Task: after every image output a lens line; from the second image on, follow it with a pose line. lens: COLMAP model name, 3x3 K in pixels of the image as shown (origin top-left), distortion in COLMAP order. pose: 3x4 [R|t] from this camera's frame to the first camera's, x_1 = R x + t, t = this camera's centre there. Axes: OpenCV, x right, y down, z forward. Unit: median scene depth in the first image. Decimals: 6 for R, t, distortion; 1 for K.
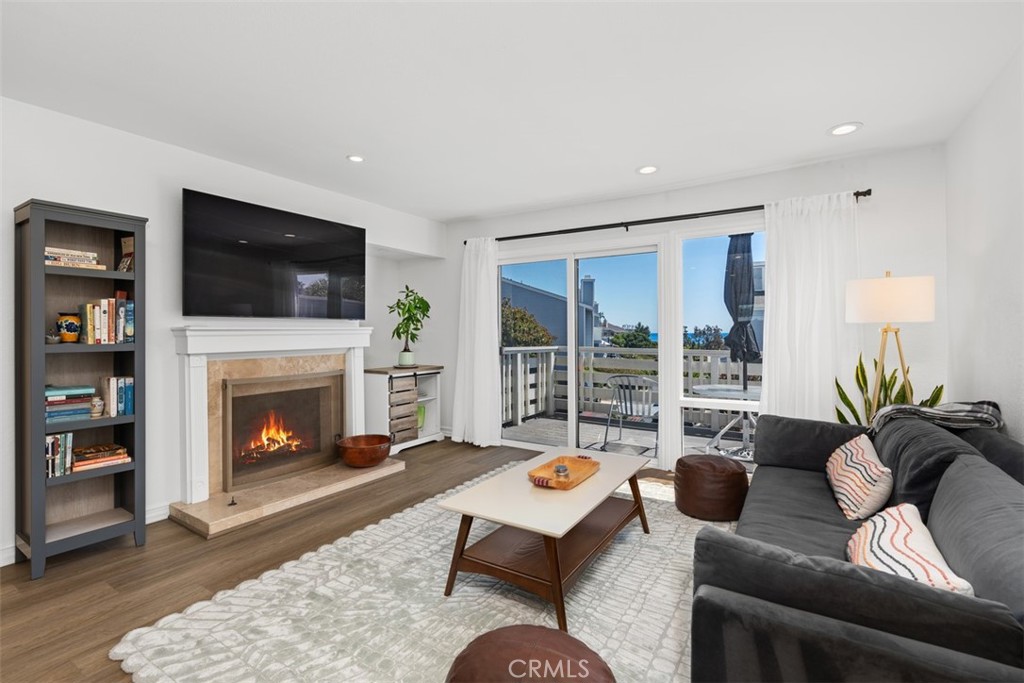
lens RADIAL K [[466.4, 0, 514.3], [0, 466.4, 332.2], [0, 0, 1]] dist [0.001619, 0.000174]
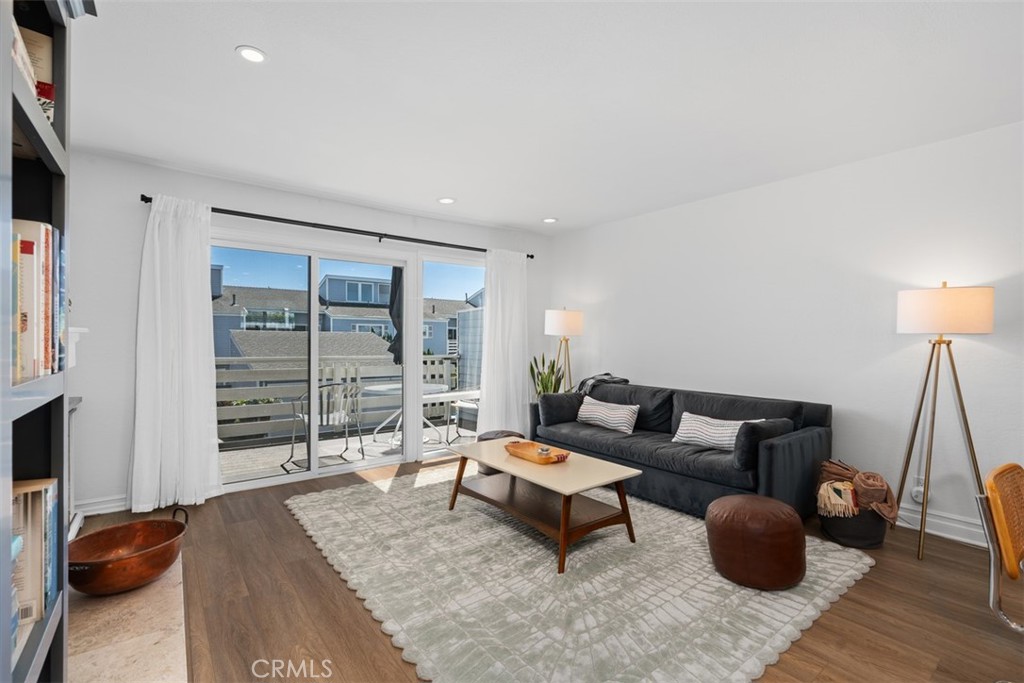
lens RADIAL K [[463.5, 0, 509.7], [0, 463.5, 344.6], [0, 0, 1]] dist [0.000547, -0.000024]
pose [[0.355957, -0.006286, 0.934481, -0.617769], [-0.003018, 0.999964, 0.007876, 0.001543], [-0.934497, -0.005624, 0.355926, 0.364347]]
